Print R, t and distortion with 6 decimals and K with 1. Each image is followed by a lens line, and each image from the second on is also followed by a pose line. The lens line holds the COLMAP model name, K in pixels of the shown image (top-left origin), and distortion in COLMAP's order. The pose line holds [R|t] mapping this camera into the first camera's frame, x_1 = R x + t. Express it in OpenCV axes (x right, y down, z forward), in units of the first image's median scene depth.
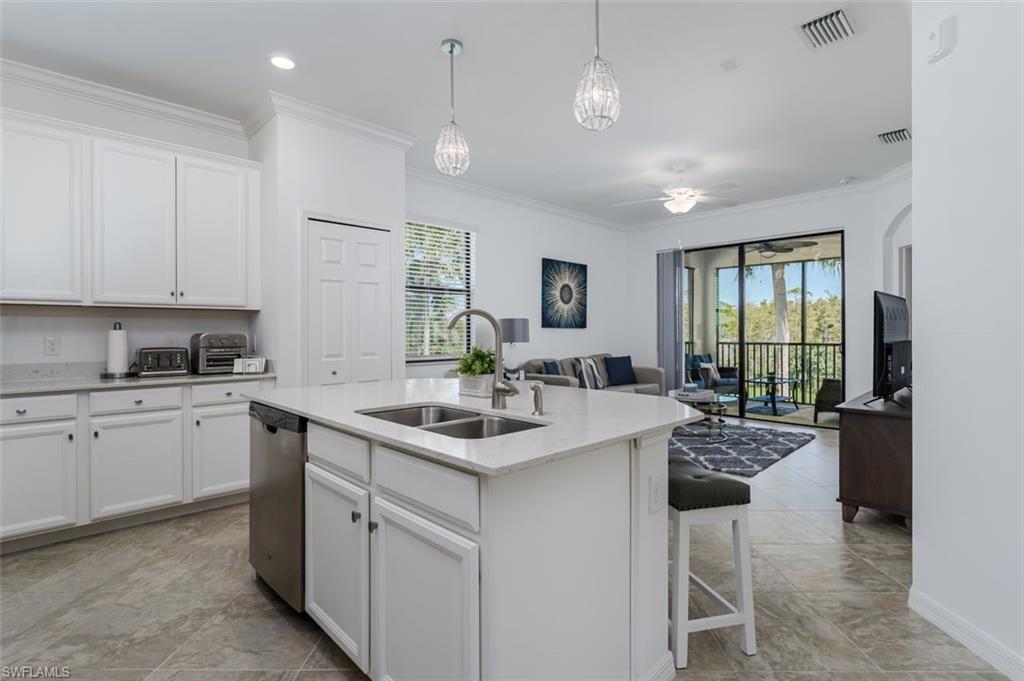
lens RADIAL K [[488.5, 0, 515.0], [0, 488.5, 335.5], [0, 0, 1]] dist [-0.004566, -0.000076]
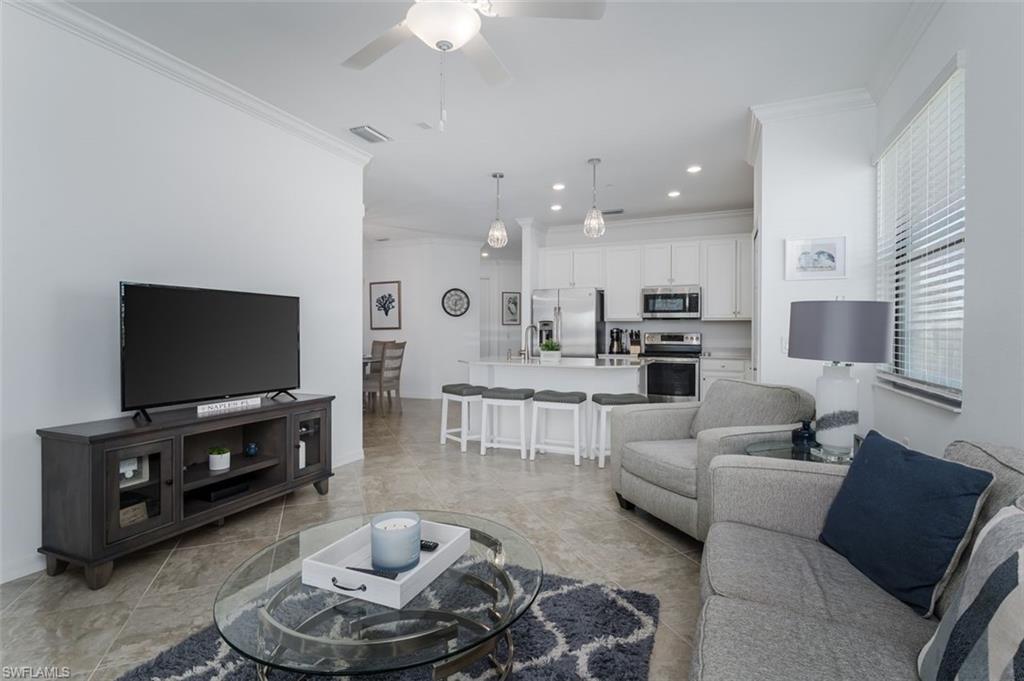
lens RADIAL K [[488.5, 0, 515.0], [0, 488.5, 335.5], [0, 0, 1]] dist [-0.004566, -0.000076]
pose [[-0.923078, 0.002650, -0.384604, 0.320417], [-0.002922, 0.999899, 0.013901, -0.008770], [0.384602, 0.013956, -0.922977, 1.021574]]
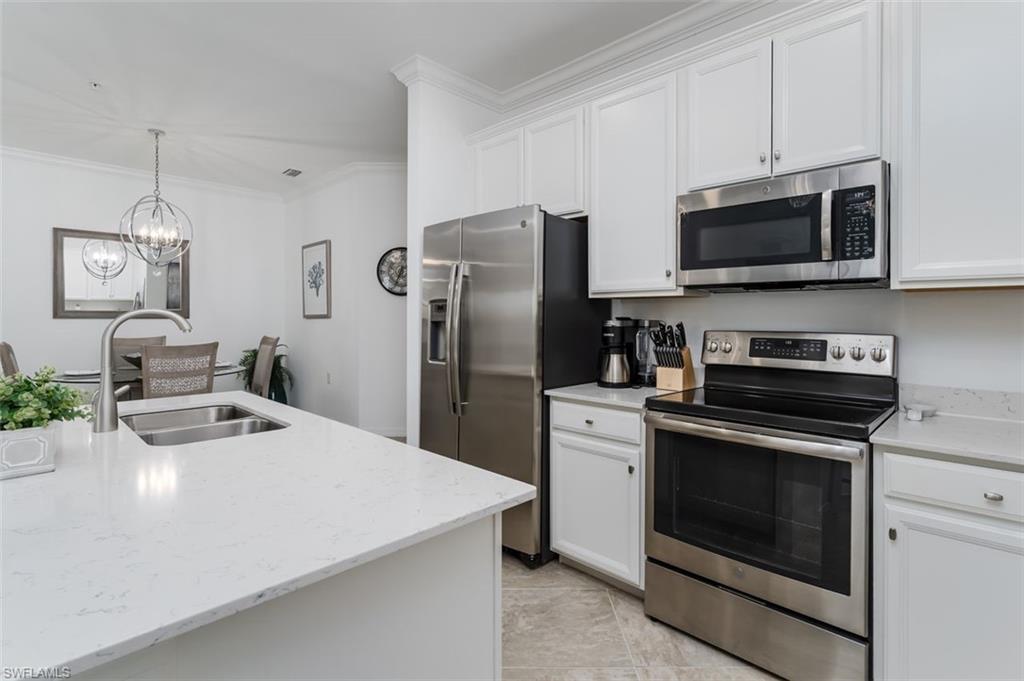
lens RADIAL K [[498.0, 0, 504.4], [0, 498.0, 323.6], [0, 0, 1]] dist [-0.002741, -0.000364]
pose [[-0.999823, -0.002023, -0.018691, -0.189734], [-0.002383, 0.999812, 0.019268, -0.012806], [0.018649, 0.019309, -0.999640, 0.523761]]
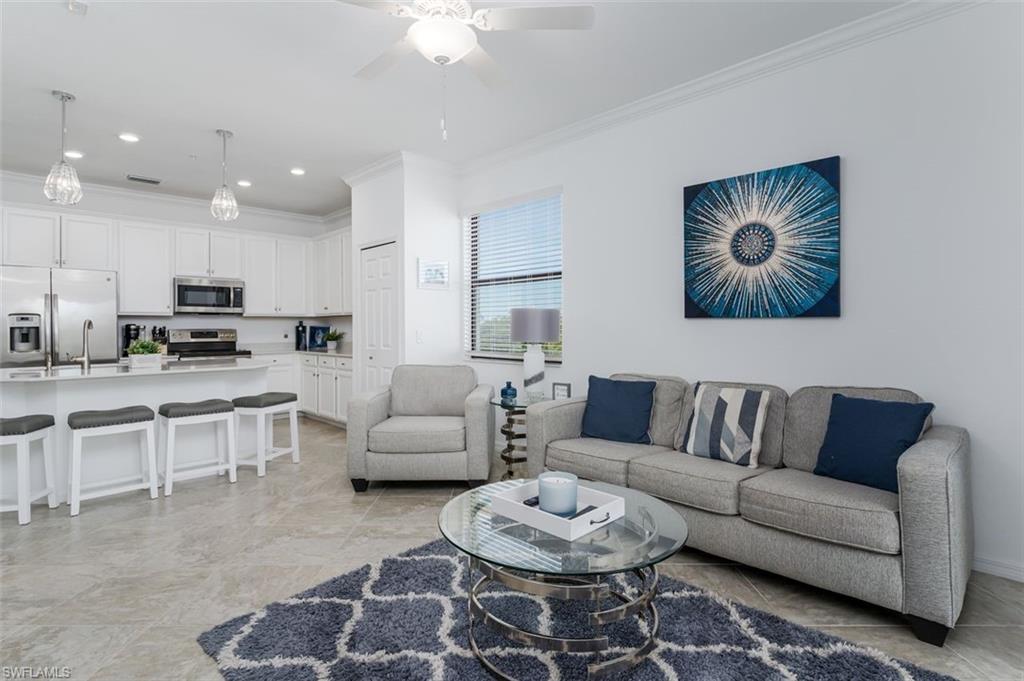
lens RADIAL K [[498.0, 0, 504.4], [0, 498.0, 323.6], [0, 0, 1]] dist [-0.002741, -0.000364]
pose [[0.006073, -0.003684, -0.999975, 0.571399], [0.000047, 0.999993, -0.003683, -0.008082], [0.999982, -0.000025, 0.006073, 0.763462]]
